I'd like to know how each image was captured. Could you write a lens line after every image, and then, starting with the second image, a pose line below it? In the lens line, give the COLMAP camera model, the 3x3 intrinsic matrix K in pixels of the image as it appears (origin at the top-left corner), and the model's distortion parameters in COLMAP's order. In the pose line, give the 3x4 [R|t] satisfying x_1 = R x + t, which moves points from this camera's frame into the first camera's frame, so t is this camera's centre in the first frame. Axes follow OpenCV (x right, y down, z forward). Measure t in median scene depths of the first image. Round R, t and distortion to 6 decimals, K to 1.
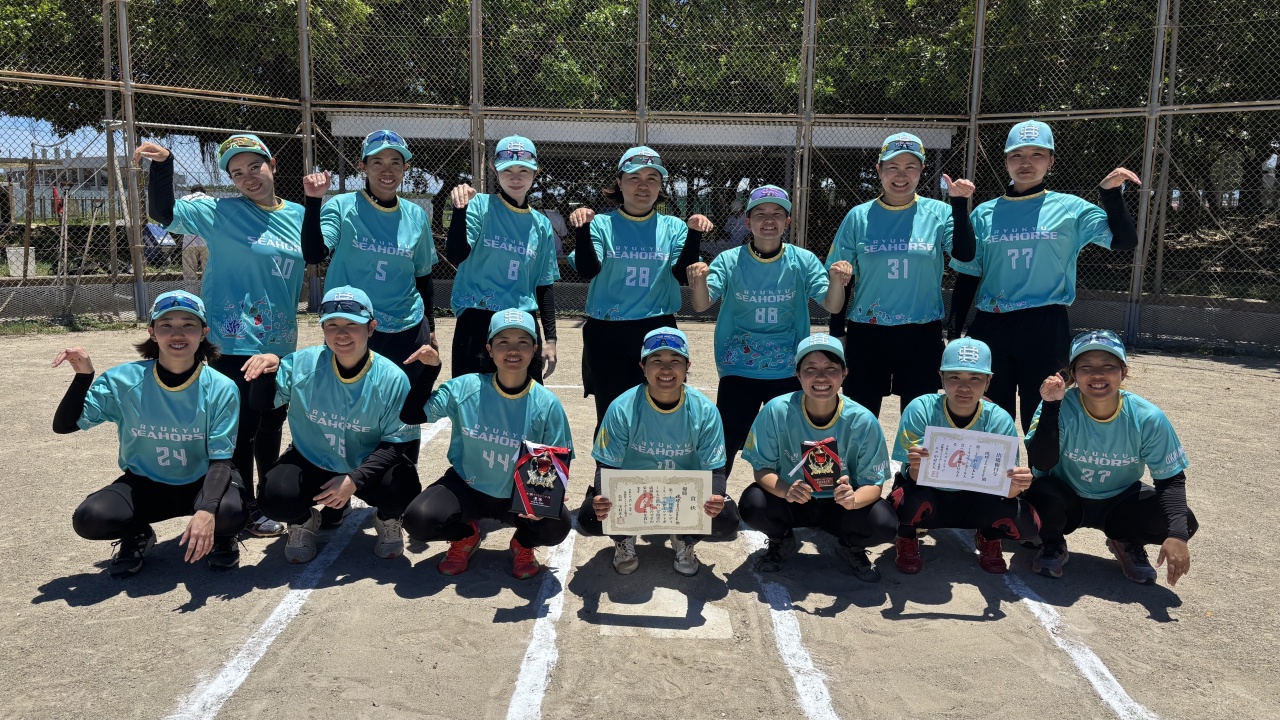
lens RADIAL K [[992.8, 0, 648.0], [0, 992.8, 368.7], [0, 0, 1]] dist [0.007095, -0.023755]
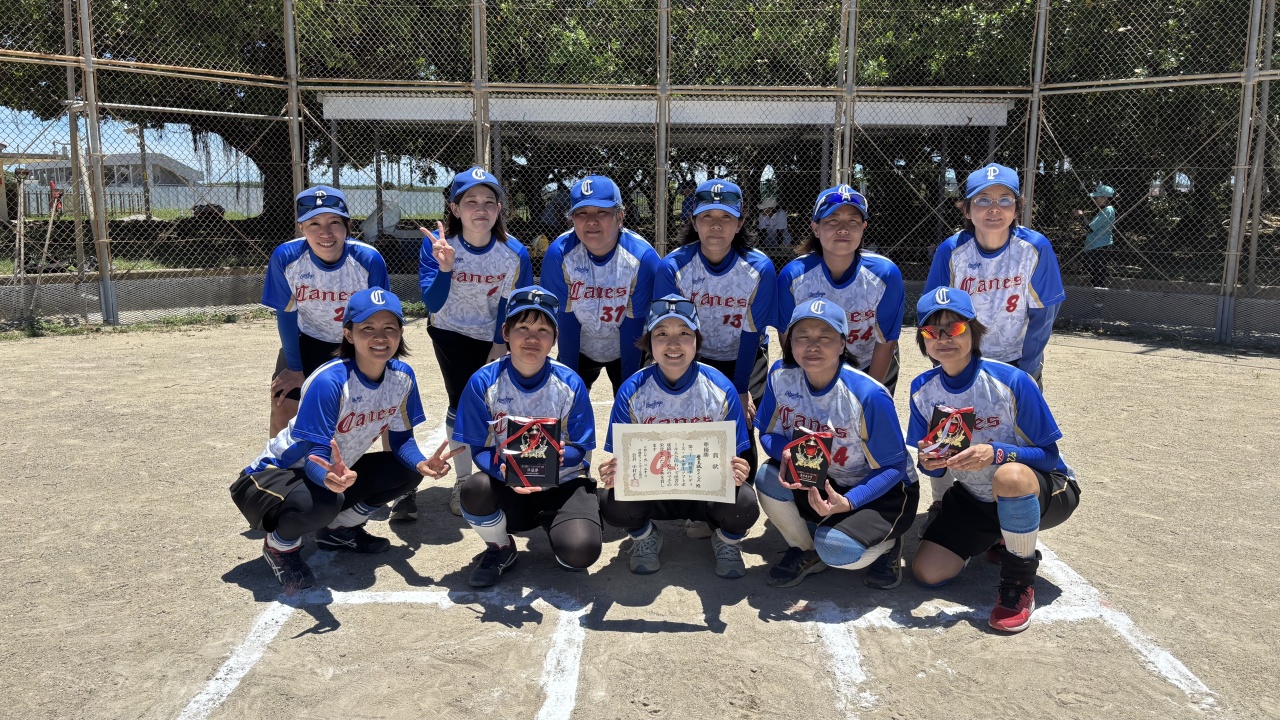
lens RADIAL K [[992.8, 0, 640.4], [0, 992.8, 361.5], [0, 0, 1]] dist [0.007095, -0.023755]
pose [[0.999641, -0.005203, -0.026274, -0.004592], [0.005206, 0.999986, 0.000056, -0.010634], [0.026273, -0.000193, 0.999655, 0.103068]]
